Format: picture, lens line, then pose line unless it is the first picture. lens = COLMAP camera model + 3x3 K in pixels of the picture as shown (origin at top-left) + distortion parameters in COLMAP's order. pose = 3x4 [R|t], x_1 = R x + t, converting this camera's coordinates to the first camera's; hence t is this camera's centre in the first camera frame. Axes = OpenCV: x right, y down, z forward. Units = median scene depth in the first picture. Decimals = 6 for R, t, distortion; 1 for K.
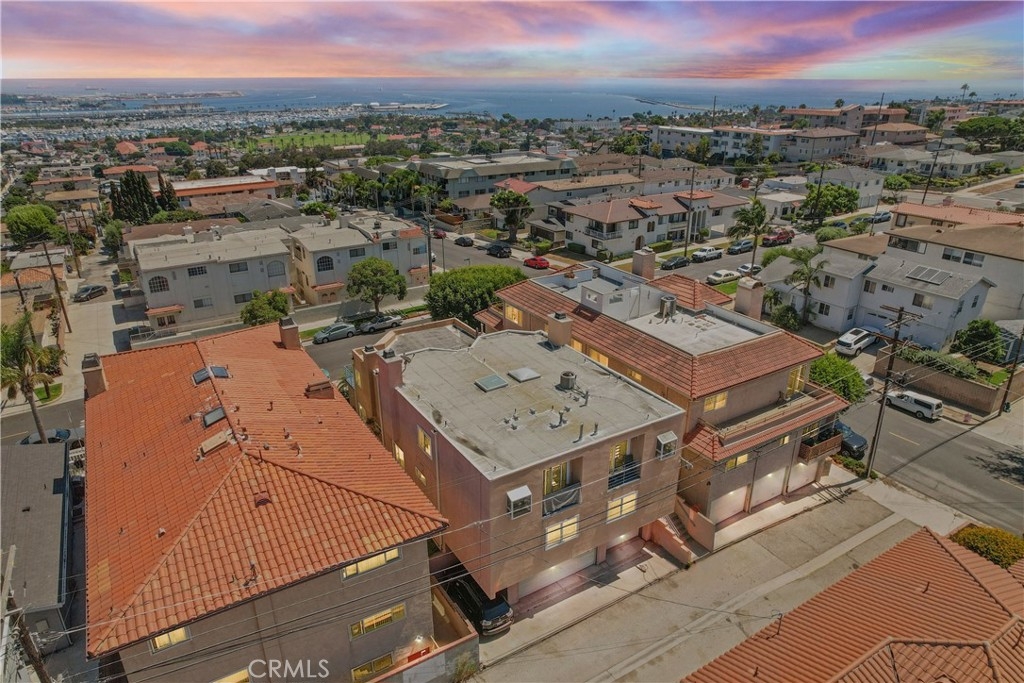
lens RADIAL K [[654.2, 0, 509.7], [0, 654.2, 347.6], [0, 0, 1]] dist [-0.083905, 0.073794]
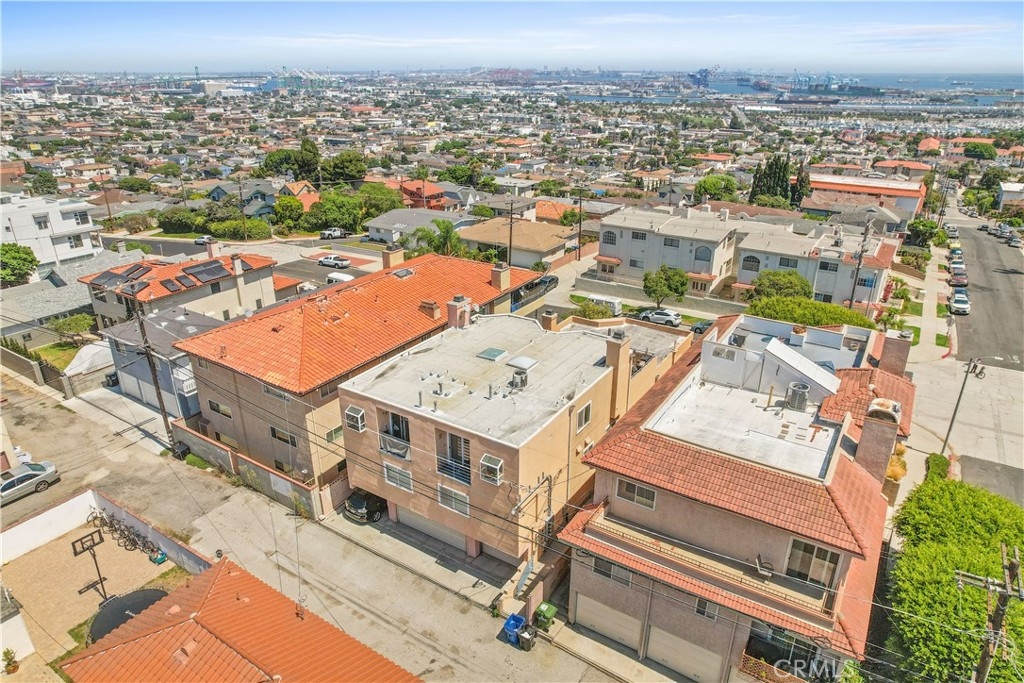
lens RADIAL K [[654.2, 0, 509.7], [0, 654.2, 347.6], [0, 0, 1]] dist [-0.083905, 0.073794]
pose [[0.429074, 0.360135, -0.828371, 0.279054], [-0.353886, 0.910790, 0.212664, -0.062414], [0.831060, 0.201900, 0.518243, 0.146645]]
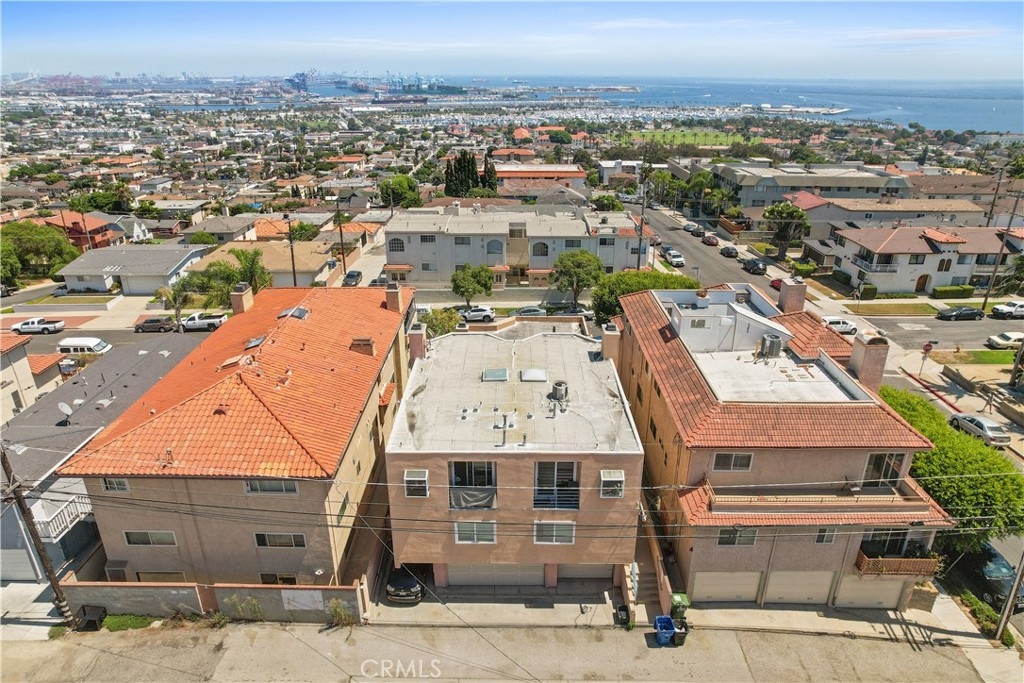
lens RADIAL K [[654.2, 0, 509.7], [0, 654.2, 347.6], [0, 0, 1]] dist [-0.083905, 0.073794]
pose [[0.847271, 0.209935, -0.487913, 0.151137], [-0.209107, 0.976234, 0.056928, -0.015749], [0.488268, 0.053792, 0.871034, 0.040886]]
